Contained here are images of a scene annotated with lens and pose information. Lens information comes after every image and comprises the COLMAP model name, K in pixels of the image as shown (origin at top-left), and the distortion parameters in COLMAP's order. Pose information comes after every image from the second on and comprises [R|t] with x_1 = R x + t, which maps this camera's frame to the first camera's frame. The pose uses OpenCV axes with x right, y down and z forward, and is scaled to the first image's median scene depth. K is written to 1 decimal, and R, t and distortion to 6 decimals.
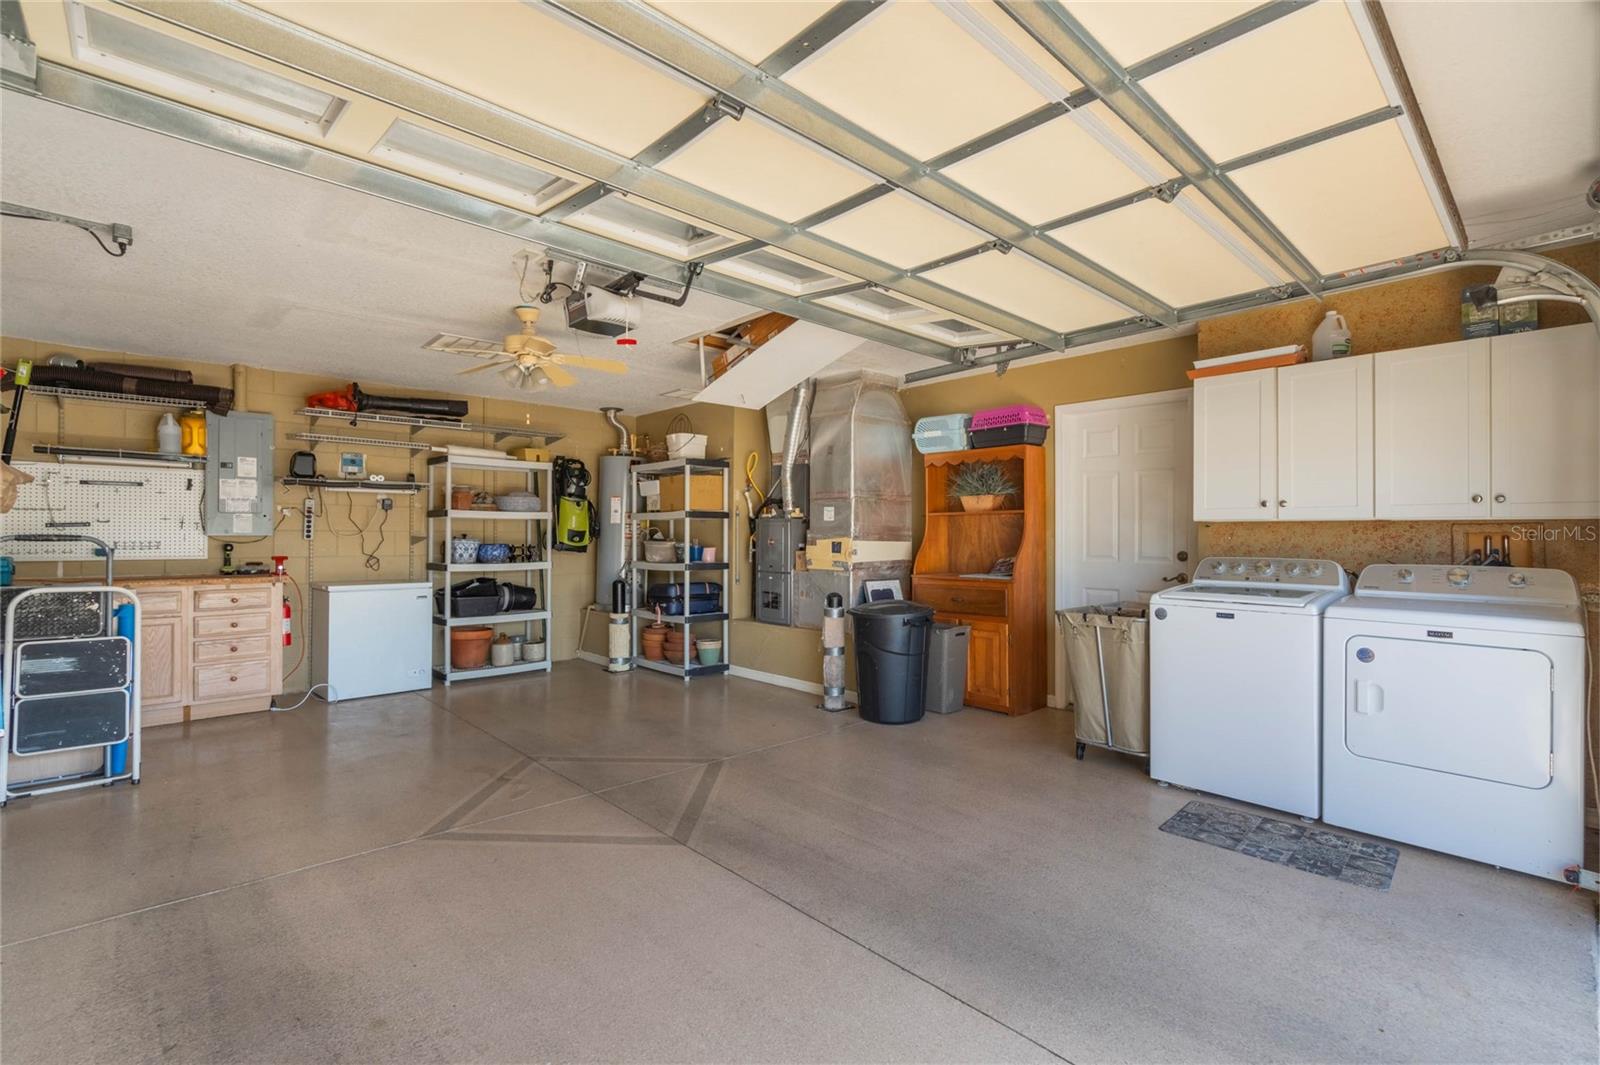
lens RADIAL K [[733.4, 0, 800.0], [0, 733.4, 532.5], [0, 0, 1]] dist [-0.001792, -0.000029]
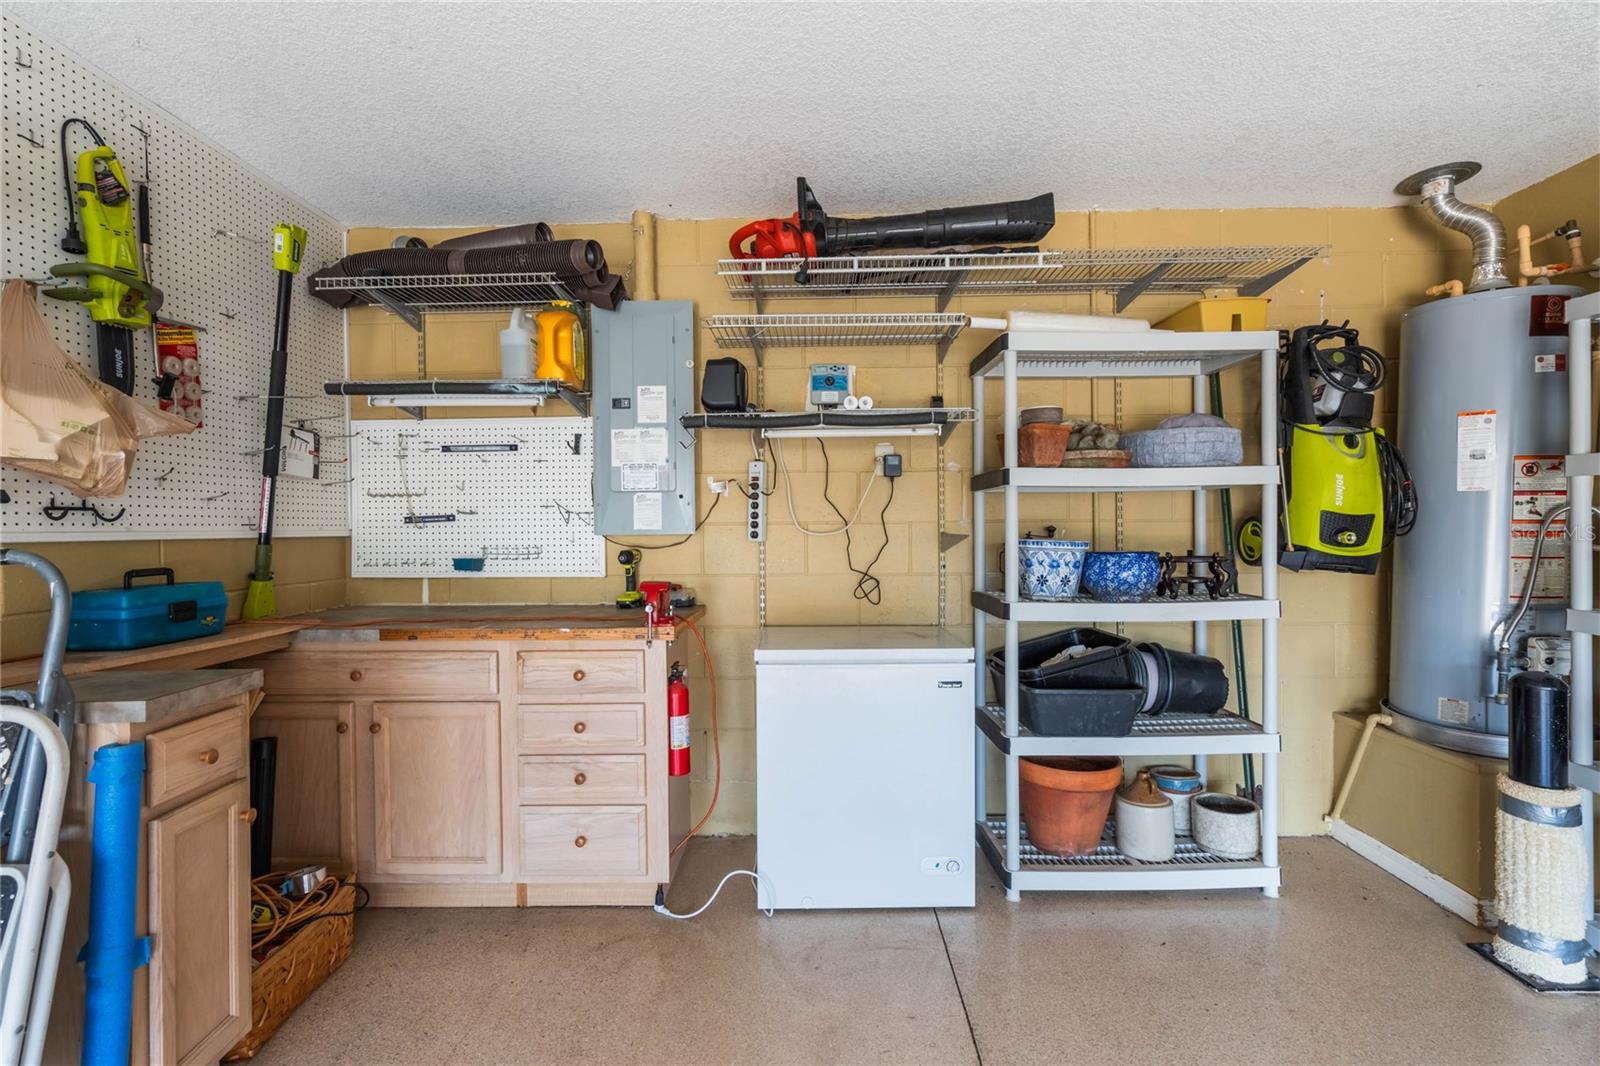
lens RADIAL K [[733.4, 0, 800.0], [0, 733.4, 533.0], [0, 0, 1]] dist [-0.001792, -0.000029]
pose [[0.722829, 0.001070, -0.691026, -0.274652], [0.014330, 0.999761, 0.016537, -0.003642], [0.690878, -0.021856, 0.722641, 0.605345]]
